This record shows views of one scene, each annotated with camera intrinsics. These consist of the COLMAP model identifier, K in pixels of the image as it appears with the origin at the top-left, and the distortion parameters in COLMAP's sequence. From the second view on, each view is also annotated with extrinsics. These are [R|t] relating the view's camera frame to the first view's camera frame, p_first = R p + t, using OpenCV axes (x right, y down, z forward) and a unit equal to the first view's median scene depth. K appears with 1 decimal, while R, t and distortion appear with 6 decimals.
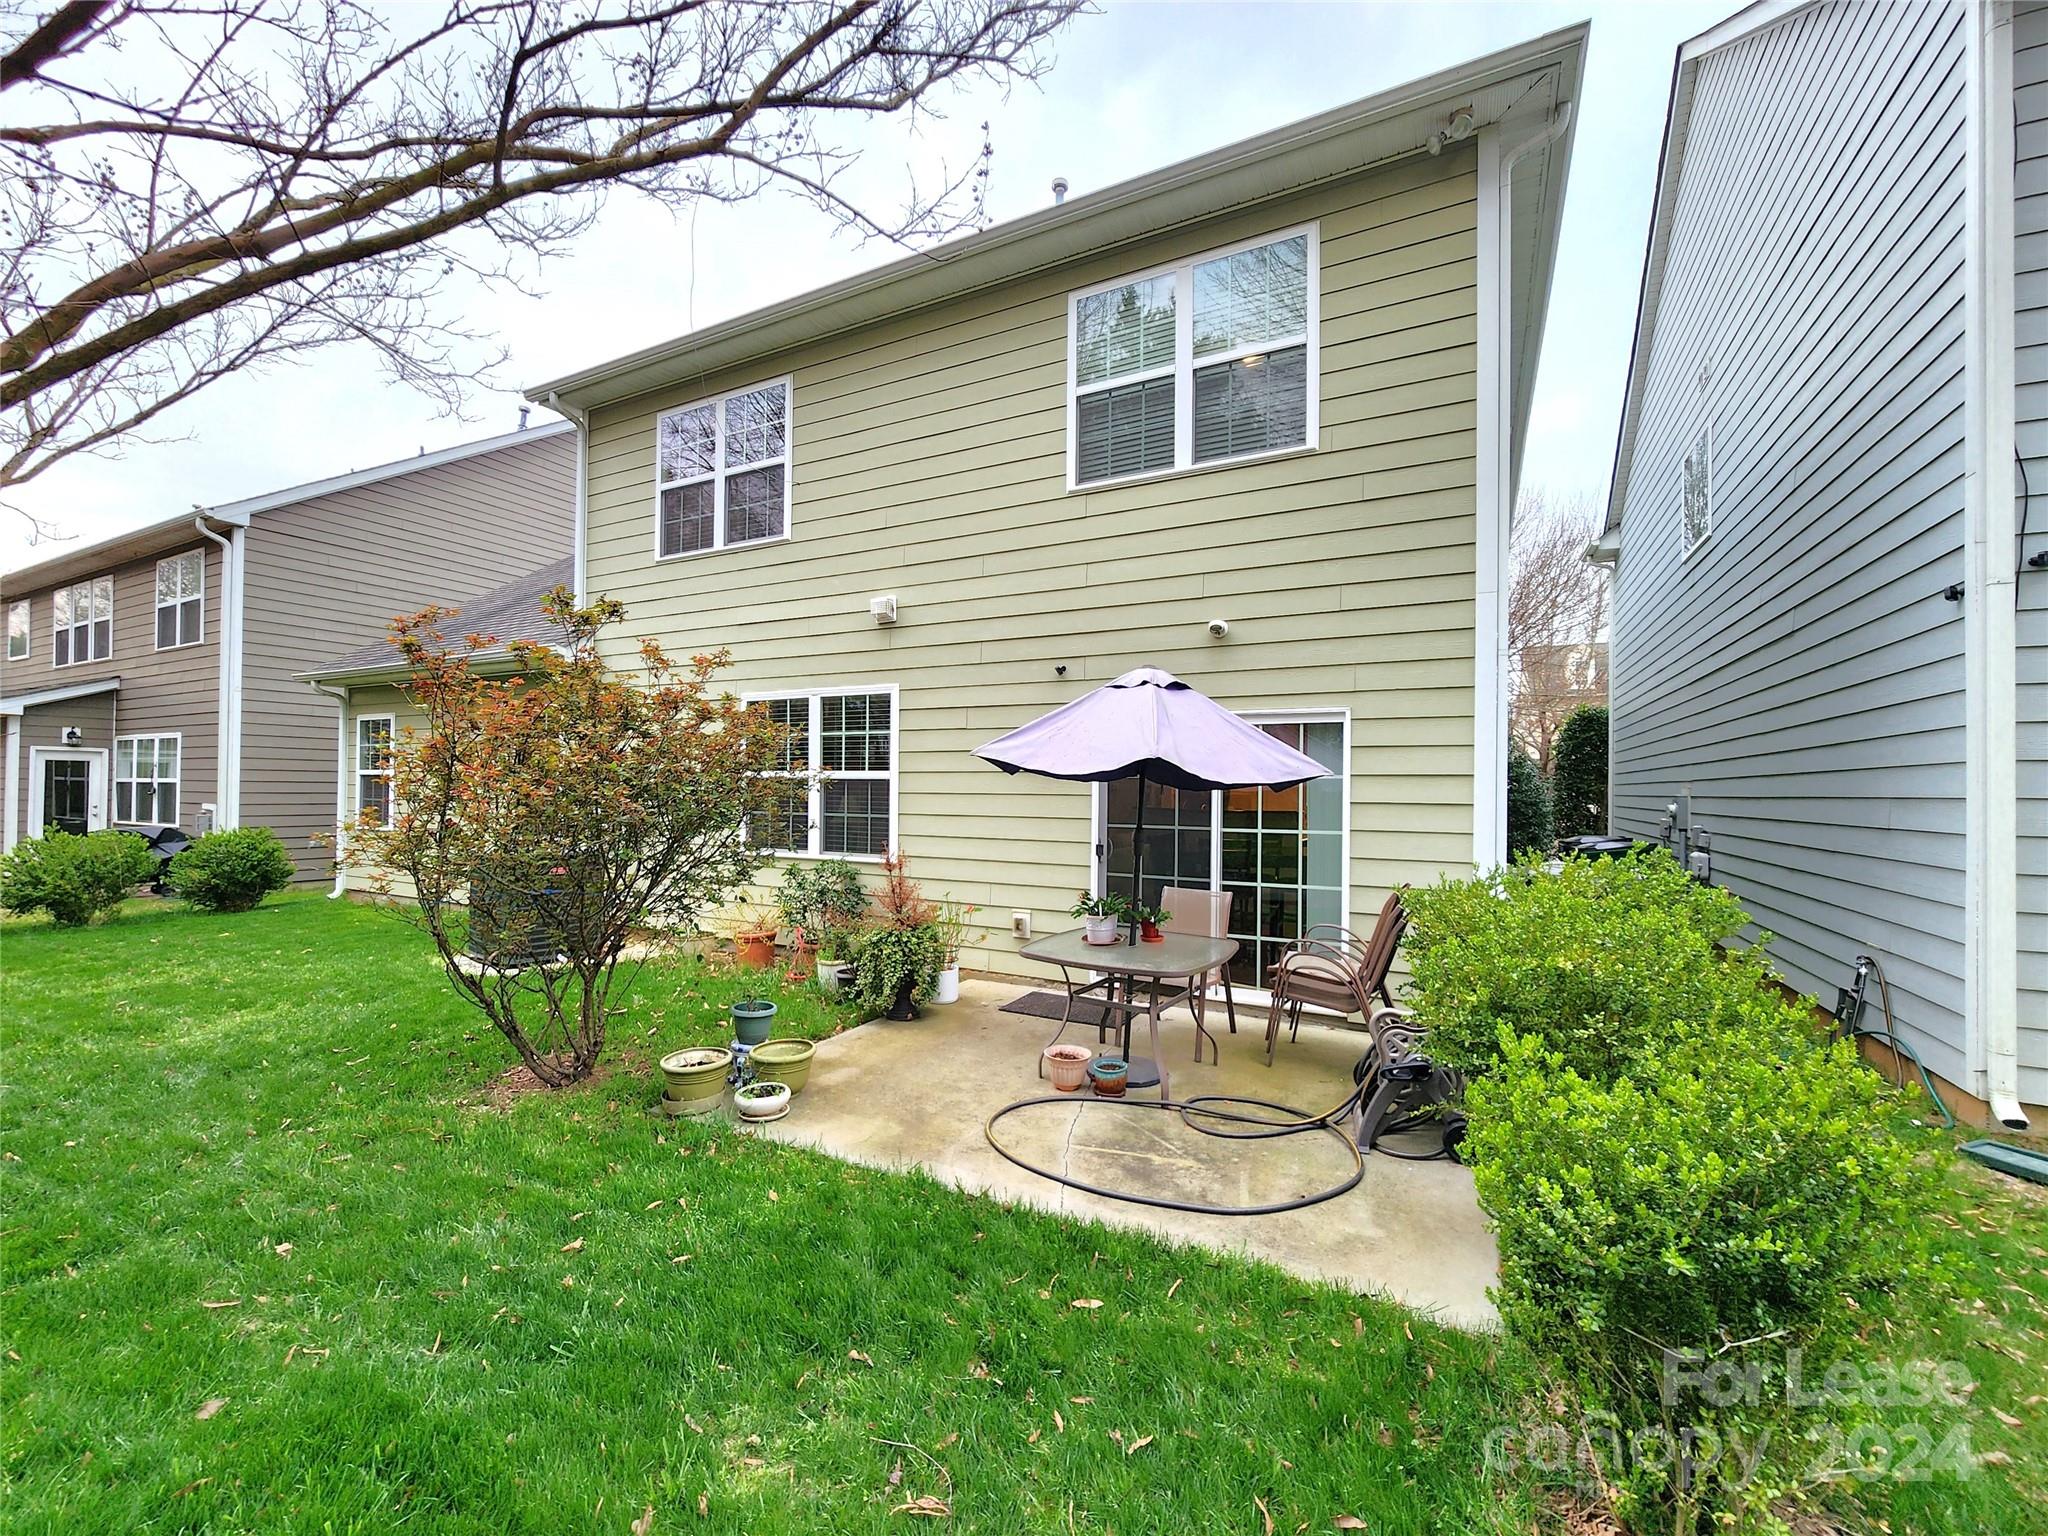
lens RADIAL K [[818.0, 0, 1025.0], [0, 818.0, 824.1], [0, 0, 1]] dist [-0.001141, -0.000309]
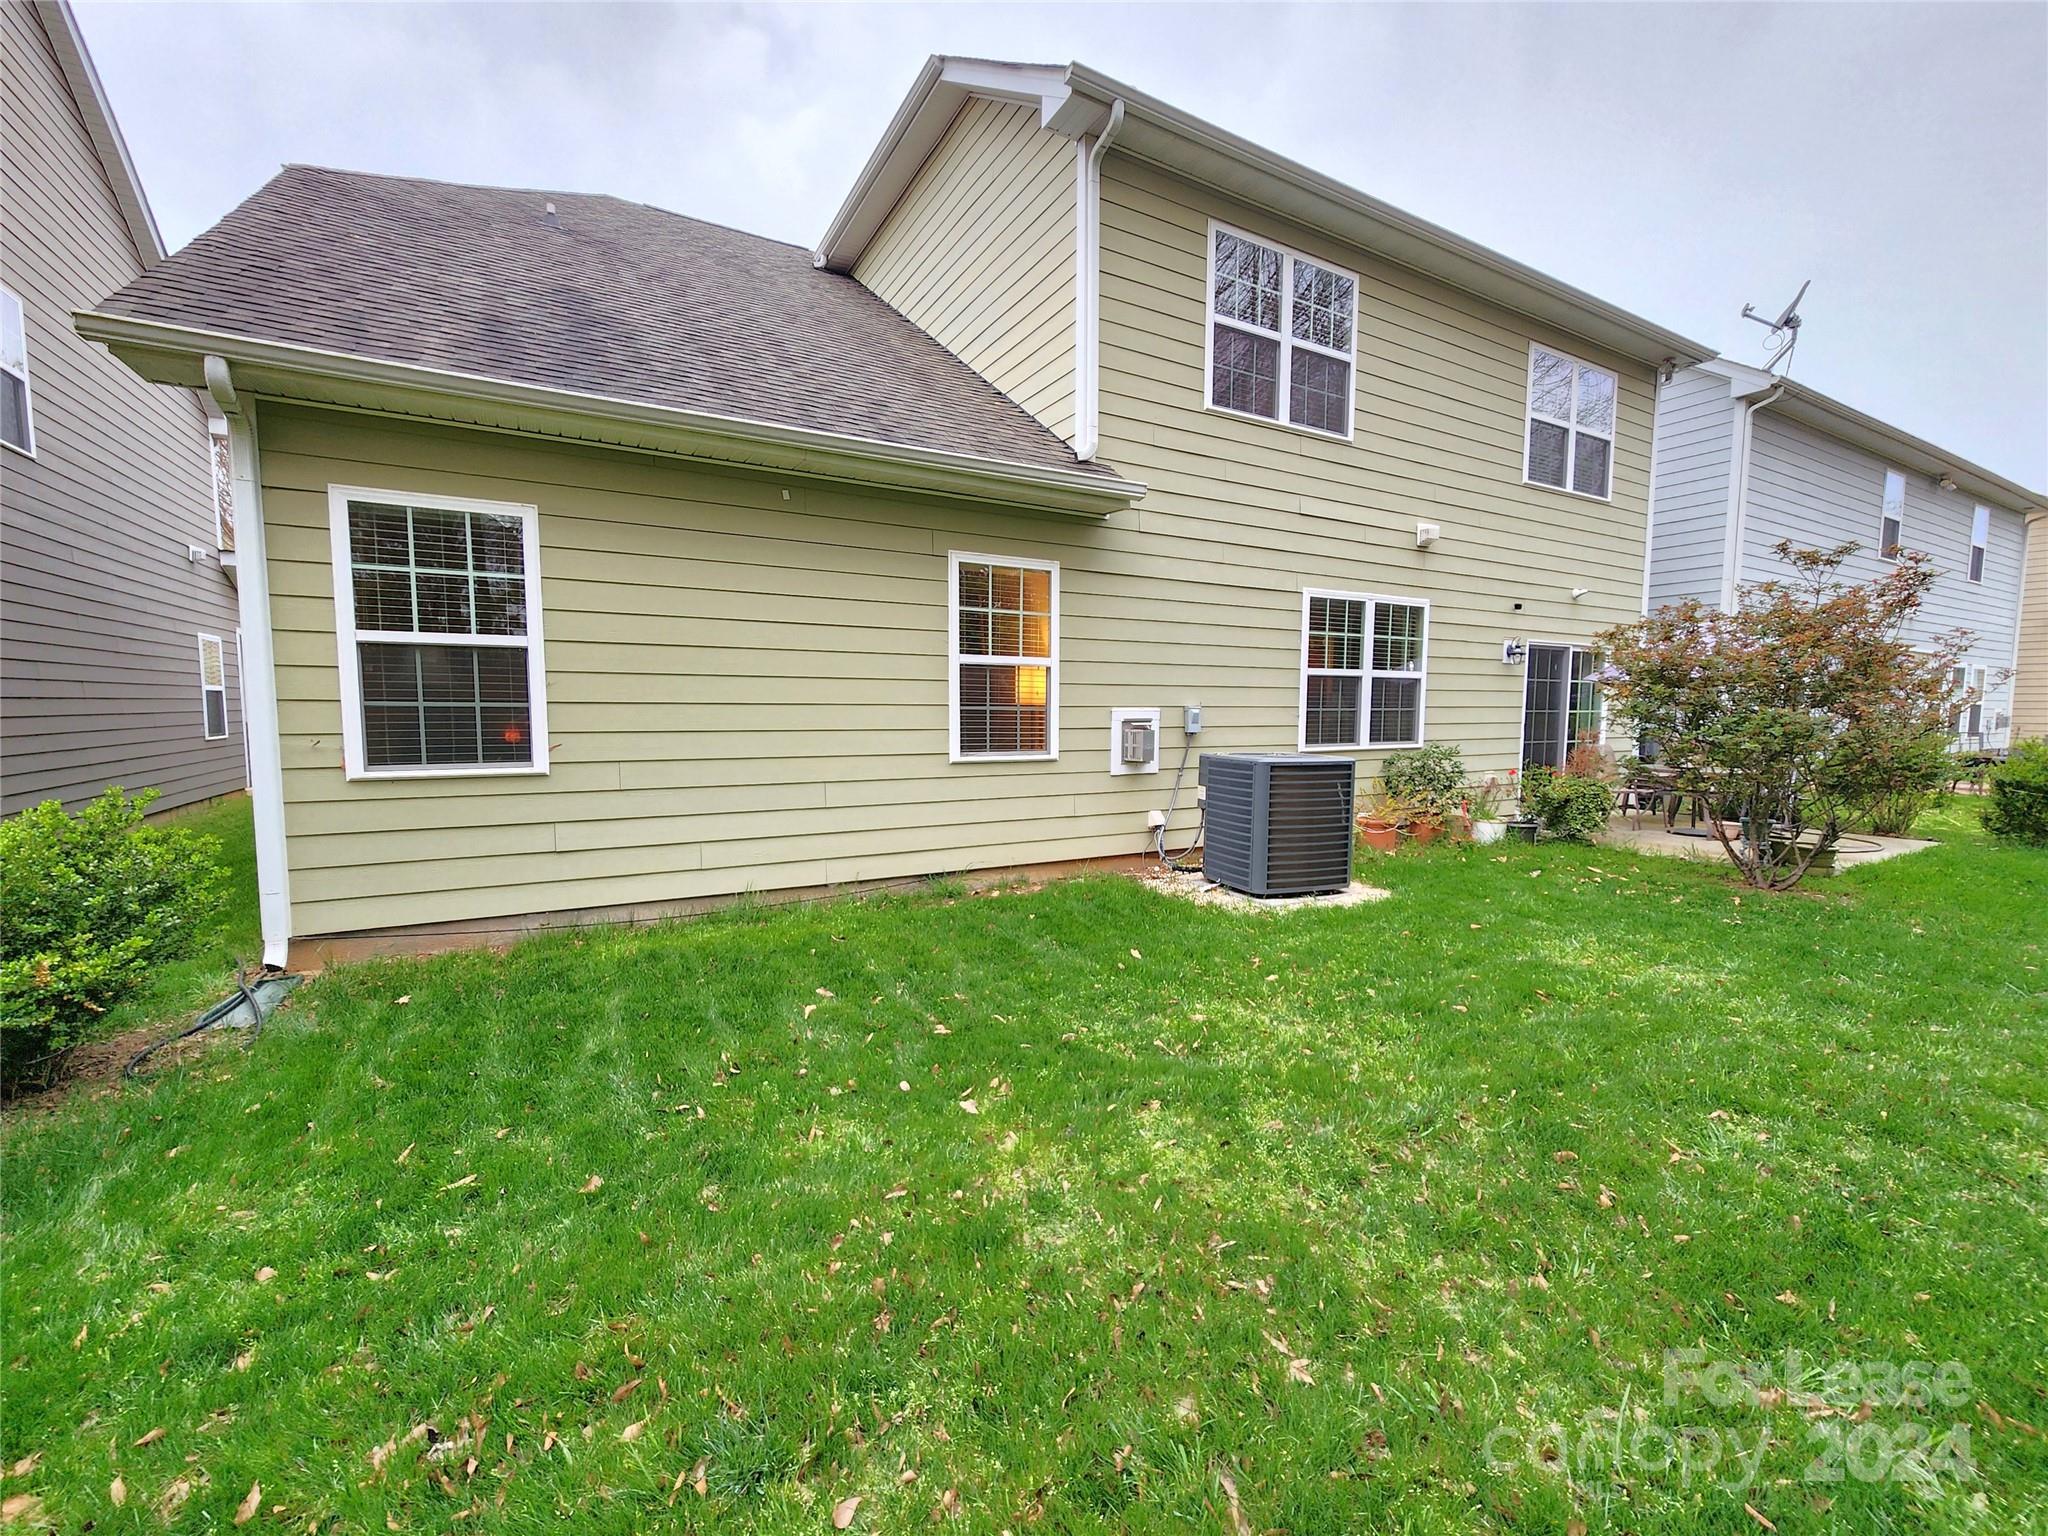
lens RADIAL K [[828.3, 0, 1023.9], [0, 828.3, 787.2], [0, 0, 1]] dist [-0.002147, -0.000717]
pose [[0.549584, -0.113288, 0.827722, -1.394703], [0.017101, 0.992081, 0.124428, -0.051999], [-0.835263, -0.054229, 0.547170, 0.730668]]
